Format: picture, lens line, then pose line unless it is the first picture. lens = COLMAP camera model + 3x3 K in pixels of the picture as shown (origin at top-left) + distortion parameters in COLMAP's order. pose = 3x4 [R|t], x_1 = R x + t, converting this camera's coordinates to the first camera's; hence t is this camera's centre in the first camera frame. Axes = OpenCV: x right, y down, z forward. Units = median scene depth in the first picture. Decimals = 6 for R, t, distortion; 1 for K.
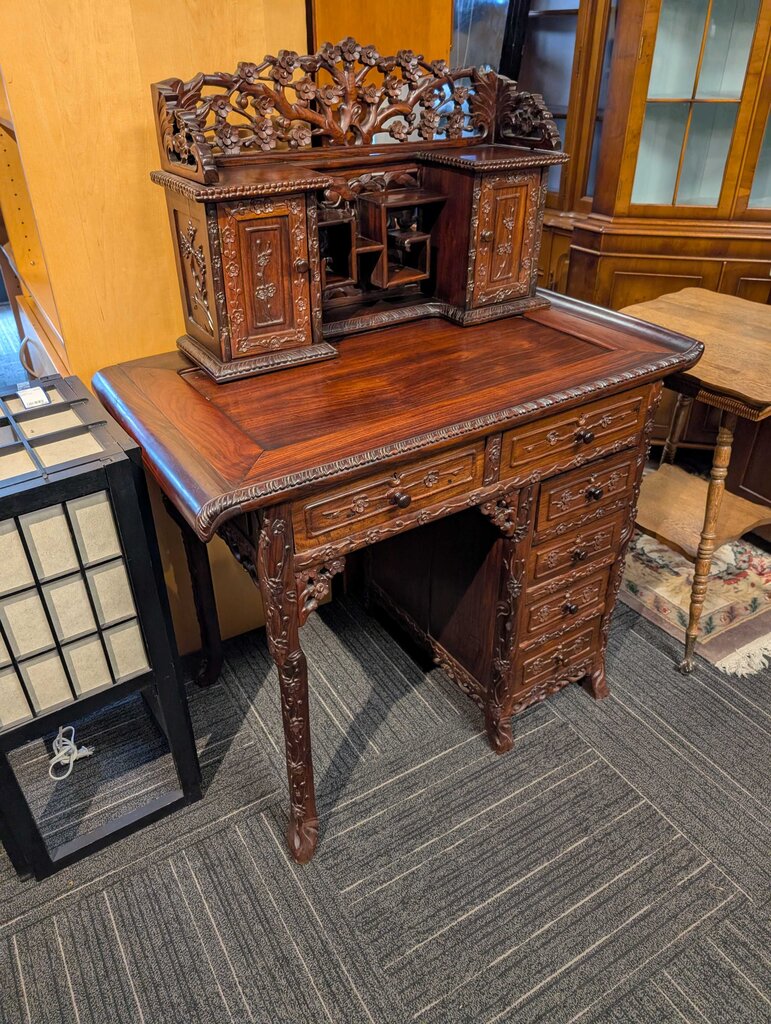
lens RADIAL K [[735.5, 0, 386.1], [0, 735.5, 513.2], [0, 0, 1]] dist [0.009165, -0.008999]
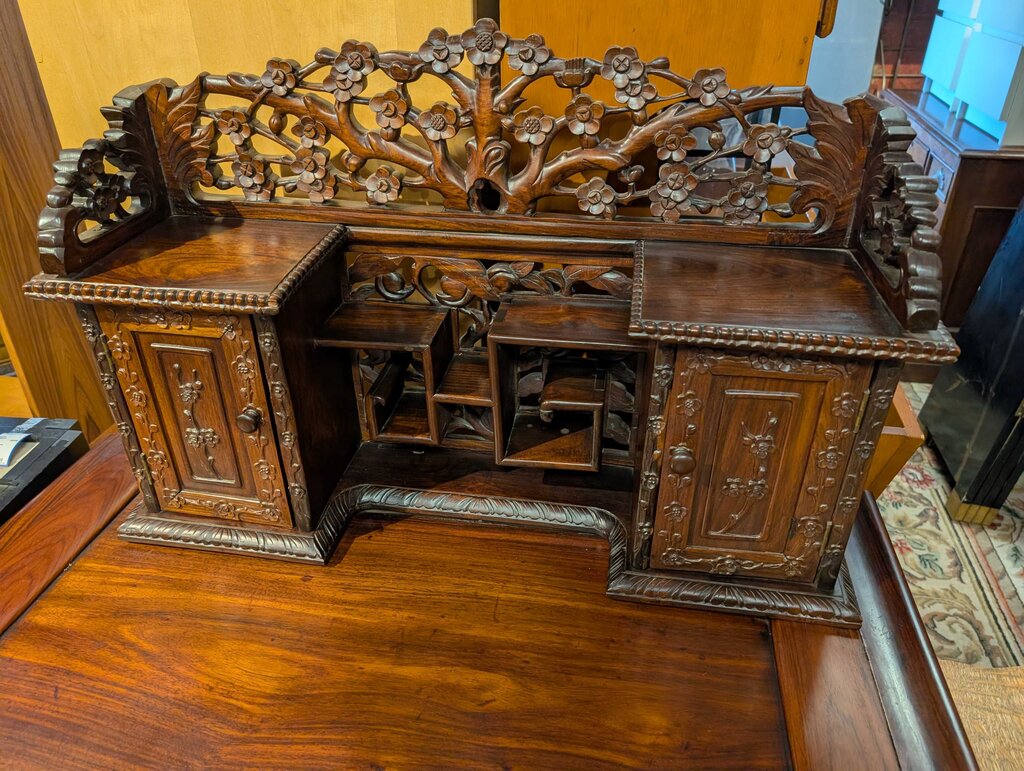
lens RADIAL K [[784.9, 0, 510.8], [0, 784.9, 384.6], [0, 0, 1]] dist [0.006237, 0.003113]
pose [[0.720242, 0.361888, -0.591851, 0.378259], [-0.357436, 0.924778, 0.130481, -0.510704], [0.594551, 0.117571, 0.795416, 0.636887]]
